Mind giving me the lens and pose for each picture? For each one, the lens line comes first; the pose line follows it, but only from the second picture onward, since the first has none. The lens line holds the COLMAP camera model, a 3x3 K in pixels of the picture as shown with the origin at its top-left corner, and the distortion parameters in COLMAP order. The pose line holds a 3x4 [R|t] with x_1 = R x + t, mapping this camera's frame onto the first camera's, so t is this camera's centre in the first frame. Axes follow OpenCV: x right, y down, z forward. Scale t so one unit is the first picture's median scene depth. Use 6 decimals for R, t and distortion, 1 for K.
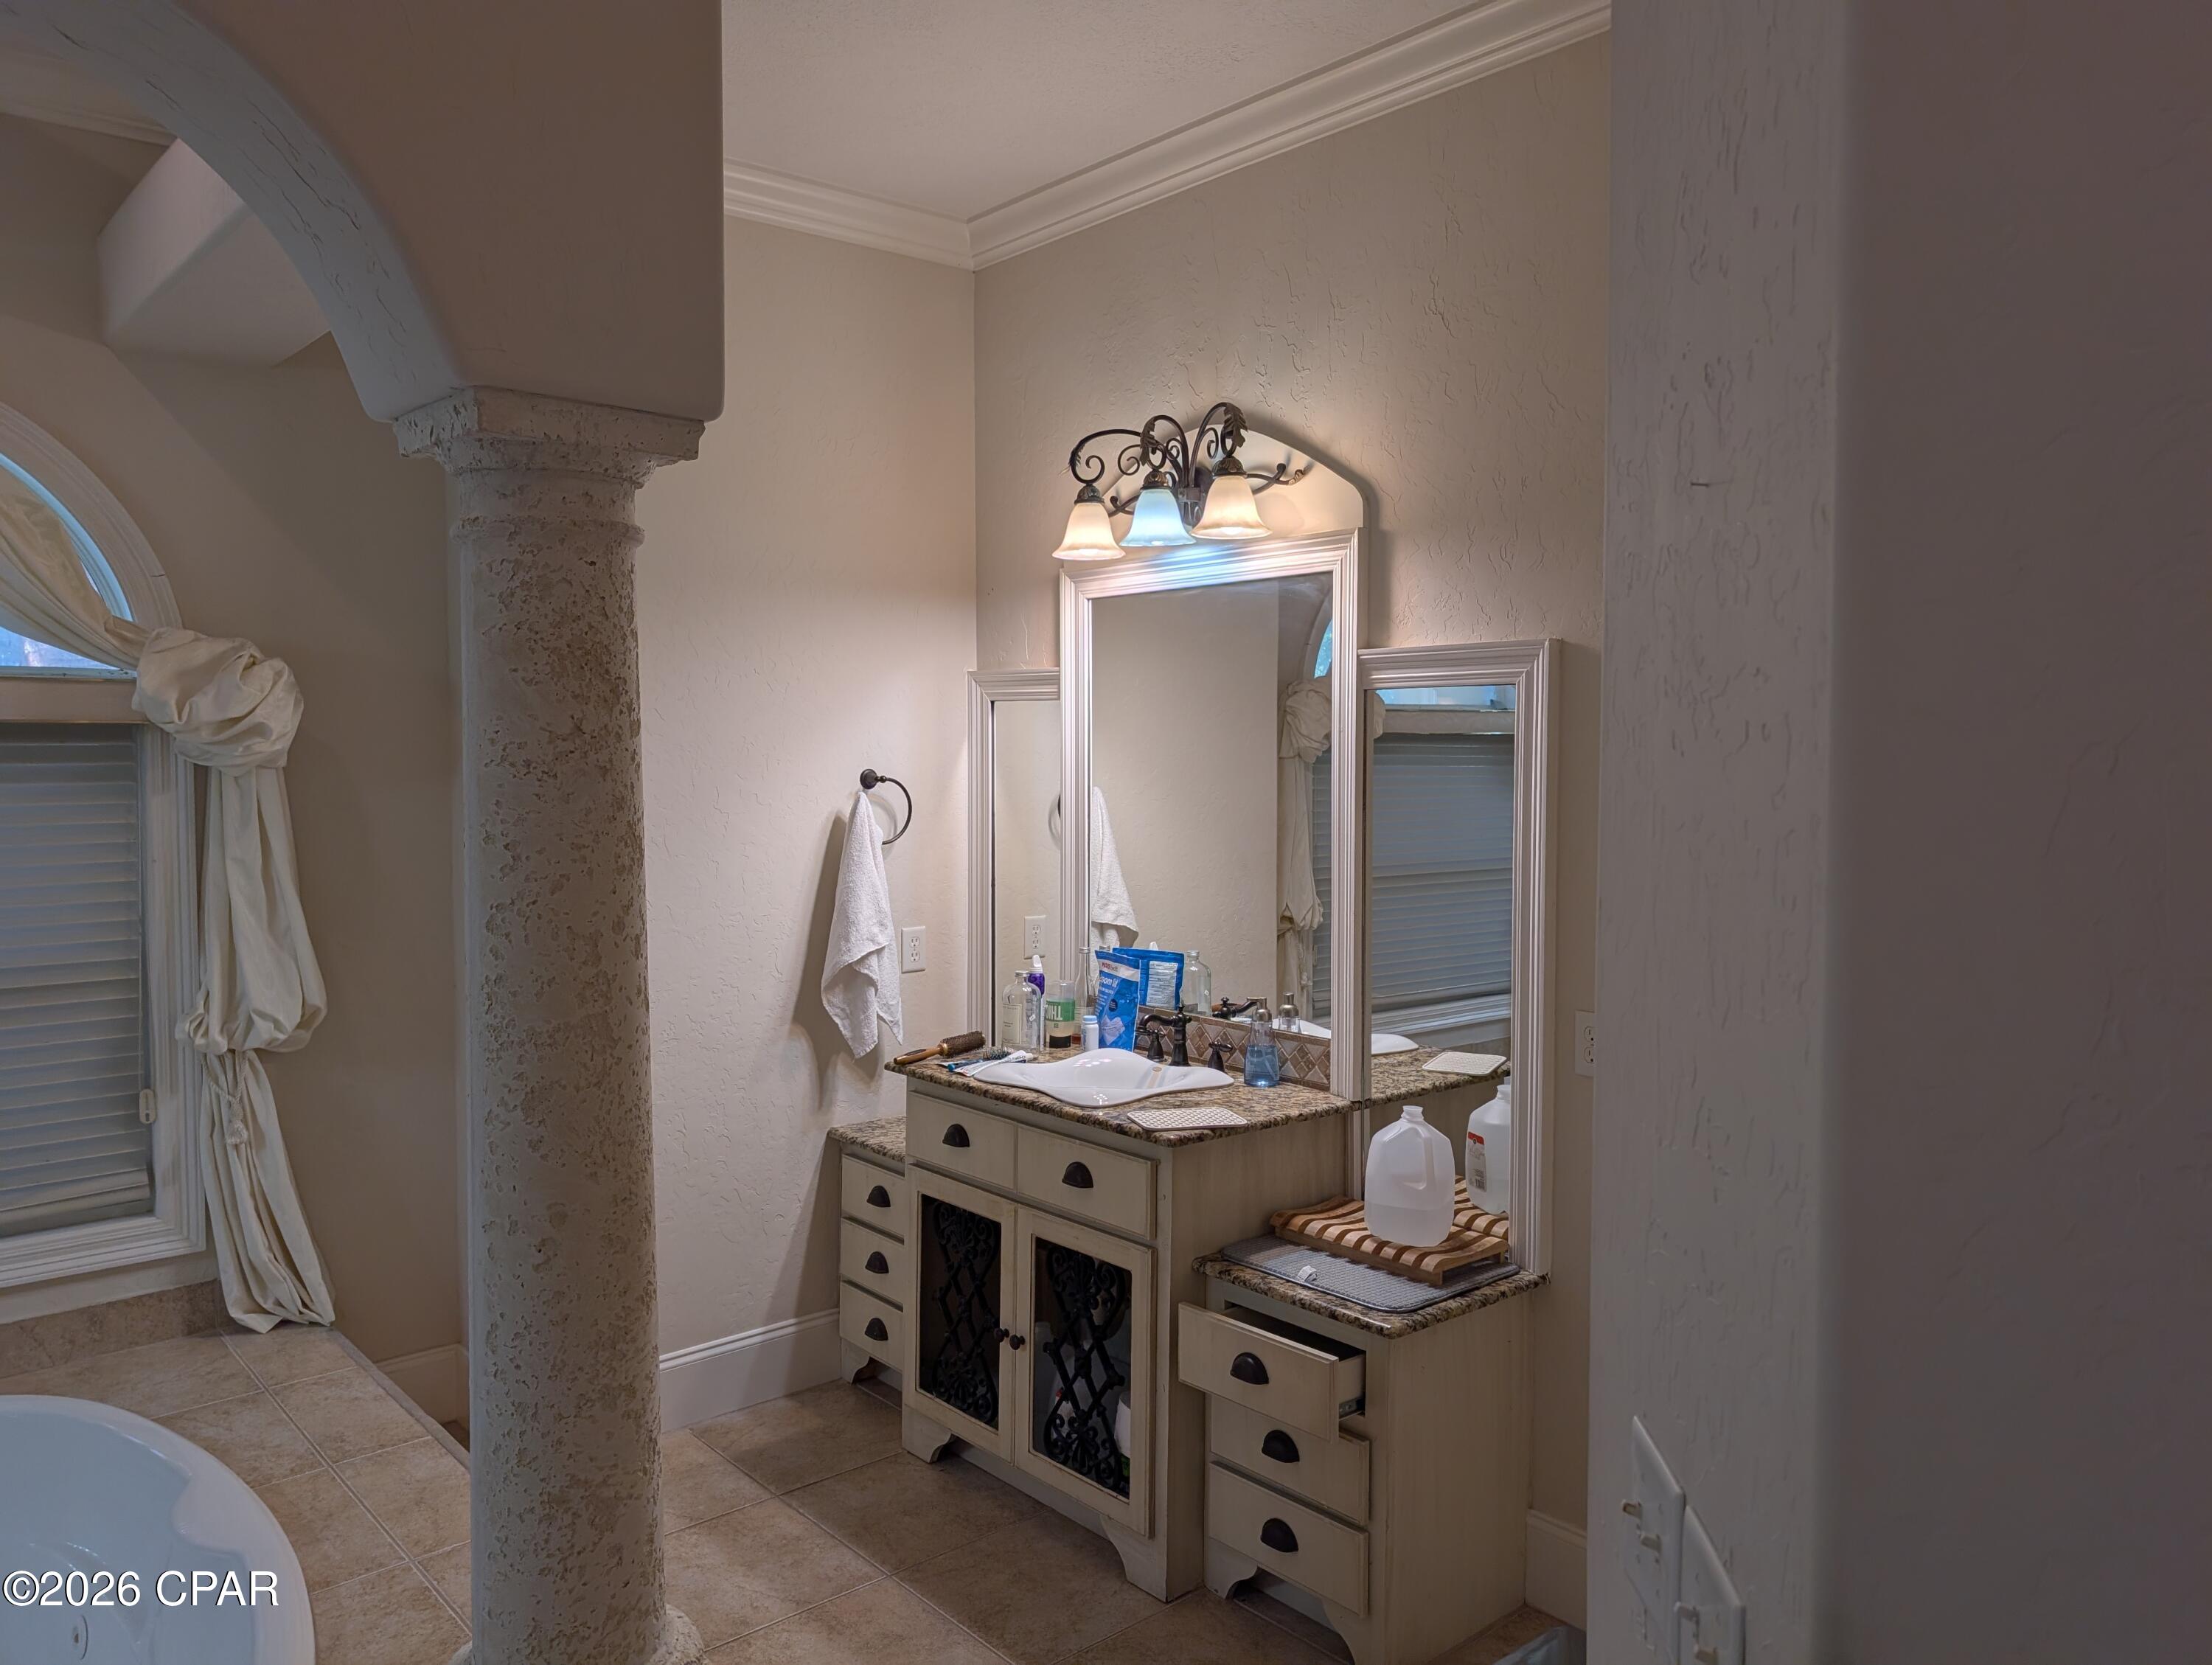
lens RADIAL K [[1591.3, 0, 1108.5], [0, 1591.3, 809.2], [0, 0, 1]] dist [0.013416, -0.002788]
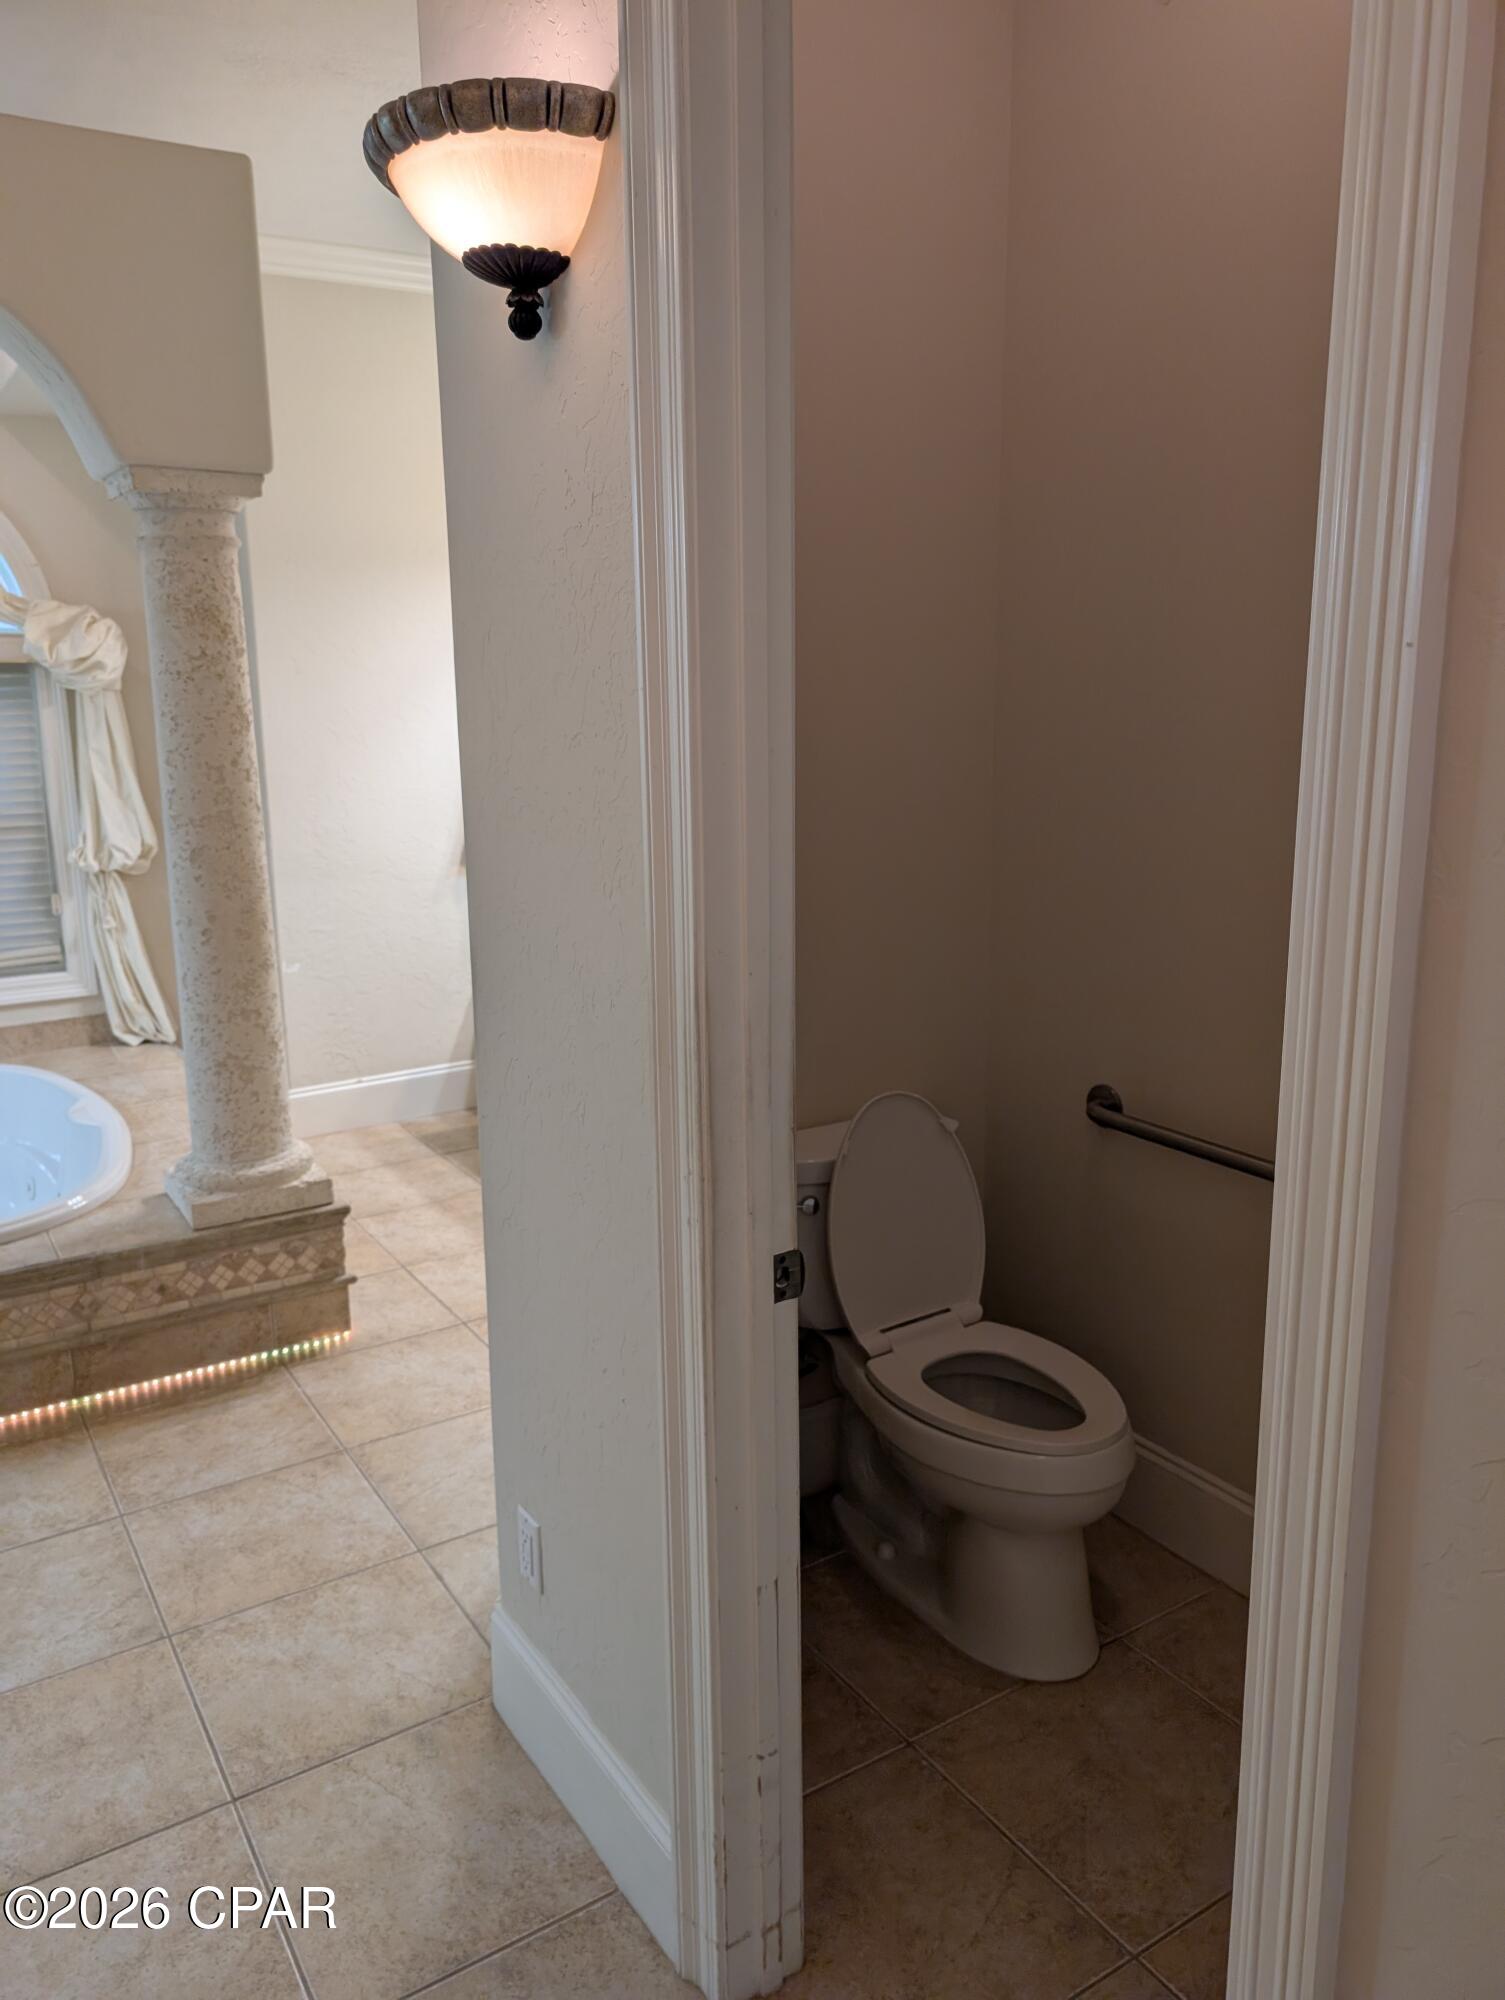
lens RADIAL K [[1427.6, 0, 699.0], [0, 1427.6, 974.0], [0, 0, 1]] dist [0.009715, -0.007854]
pose [[0.986299, 0.017088, -0.164082, 0.285358], [0.009139, 0.987434, 0.157769, 0.033721], [0.164716, -0.157107, 0.973748, -0.319998]]
